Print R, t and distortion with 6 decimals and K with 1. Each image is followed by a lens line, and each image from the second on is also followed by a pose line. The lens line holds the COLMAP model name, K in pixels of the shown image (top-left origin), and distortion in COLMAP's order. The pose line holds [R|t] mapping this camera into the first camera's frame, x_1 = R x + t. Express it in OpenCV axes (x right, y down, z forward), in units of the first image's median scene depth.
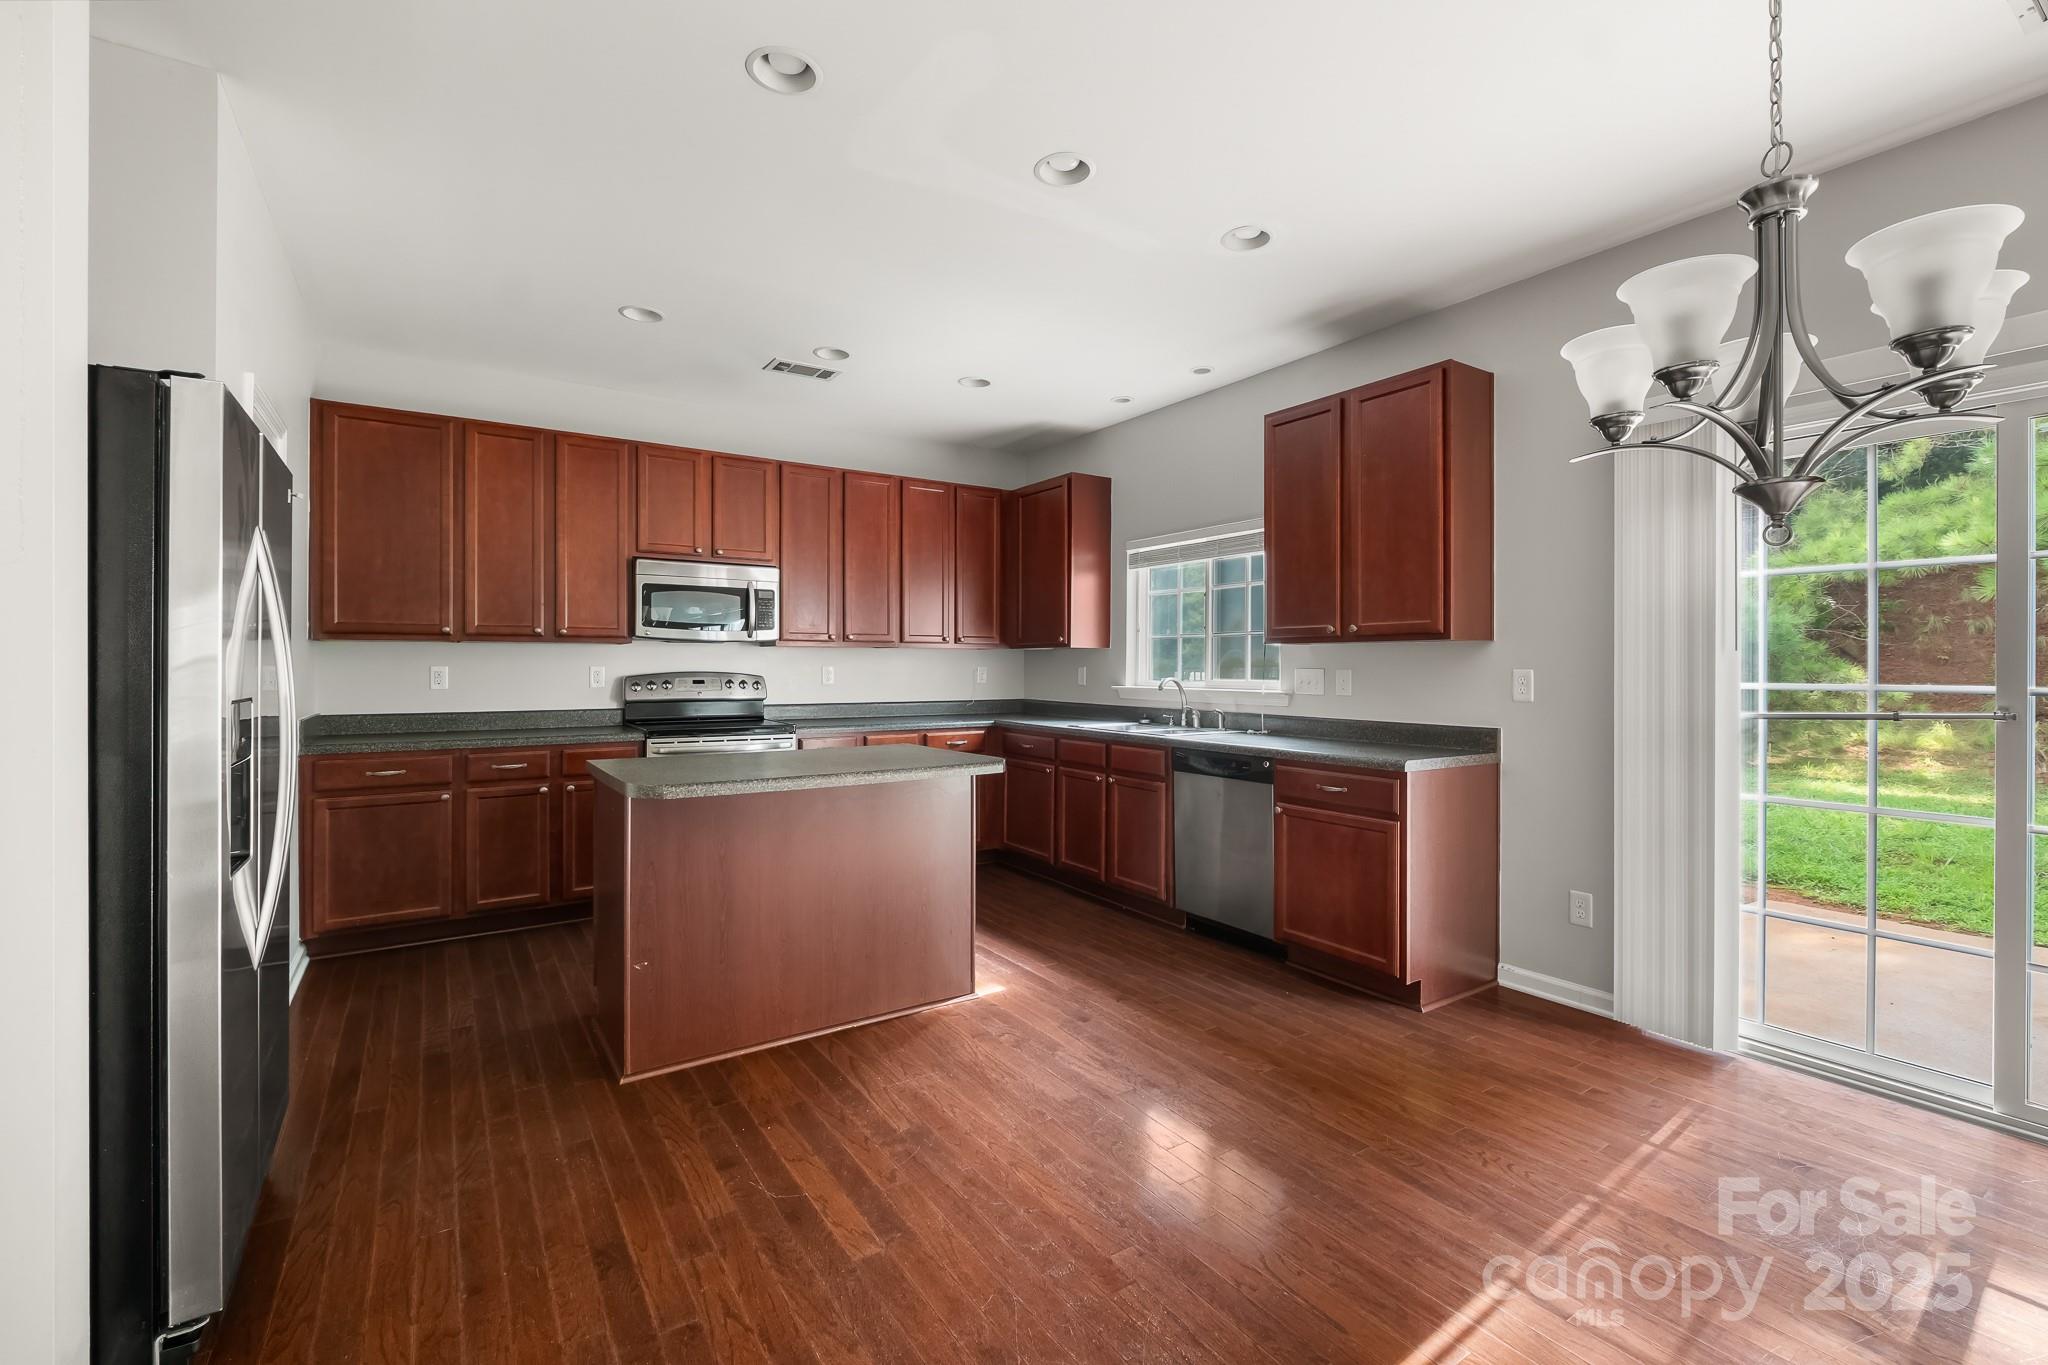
lens RADIAL K [[889.8, 0, 1023.3], [0, 889.8, 669.5], [0, 0, 1]] dist [-0.000684, -0.000226]
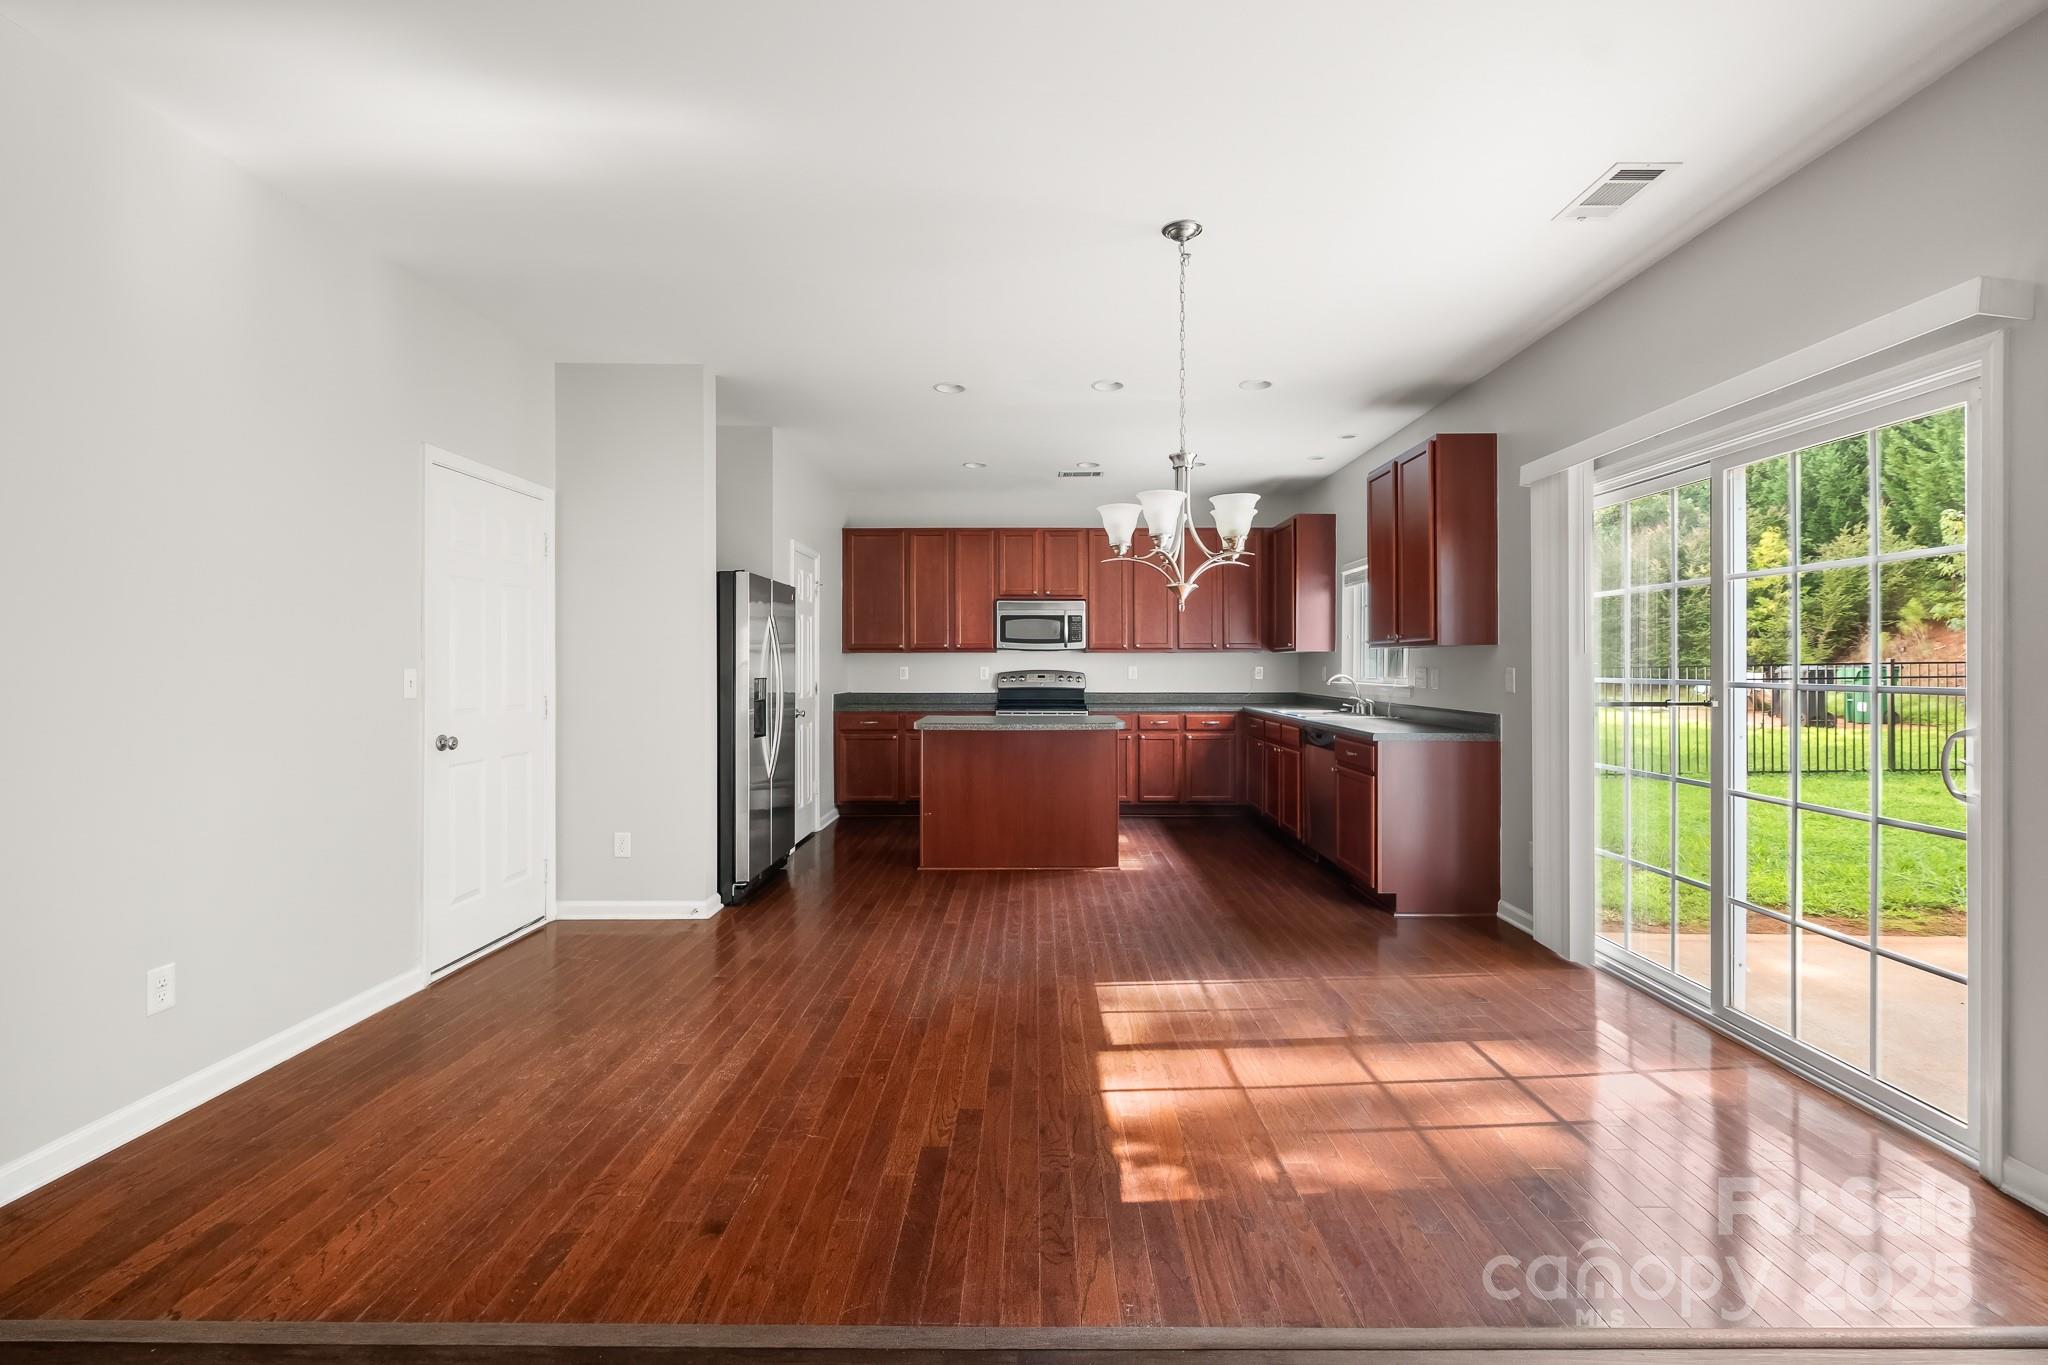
lens RADIAL K [[894.1, 0, 1027.5], [0, 894.1, 676.2], [0, 0, 1]] dist [-0.000392, -0.000037]
pose [[0.827628, 0.004039, -0.561263, 0.556866], [-0.000628, 0.999980, 0.006271, 0.003784], [0.561277, -0.004838, 0.827614, -0.342611]]
